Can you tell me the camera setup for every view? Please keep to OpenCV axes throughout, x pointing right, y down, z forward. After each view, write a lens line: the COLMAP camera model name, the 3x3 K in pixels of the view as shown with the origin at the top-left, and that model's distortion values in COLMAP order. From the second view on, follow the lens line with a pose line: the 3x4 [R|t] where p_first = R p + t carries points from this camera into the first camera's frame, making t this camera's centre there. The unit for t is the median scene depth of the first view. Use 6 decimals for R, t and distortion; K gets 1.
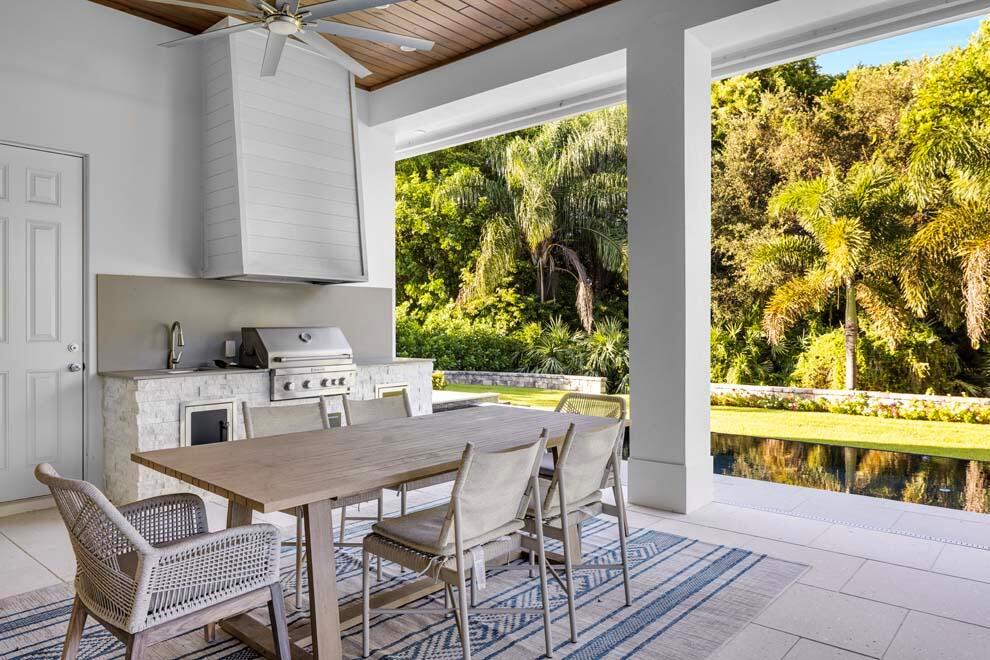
lens RADIAL K [[668.4, 0, 488.4], [0, 668.4, 315.2], [0, 0, 1]] dist [-0.002382, 0.003207]
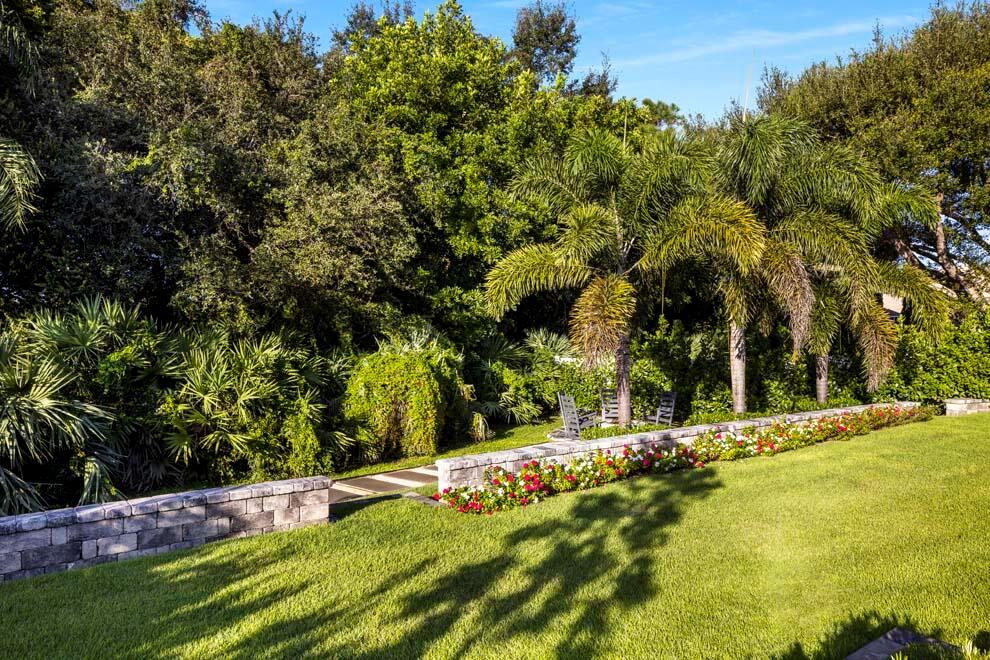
lens RADIAL K [[661.4, 0, 507.1], [0, 661.4, 341.4], [0, 0, 1]] dist [-0.001627, -0.000079]
pose [[0.185626, -0.005070, 0.982607, -0.171417], [-0.017653, 0.999808, 0.008493, 0.006223], [-0.982462, -0.018922, 0.185501, 0.710970]]
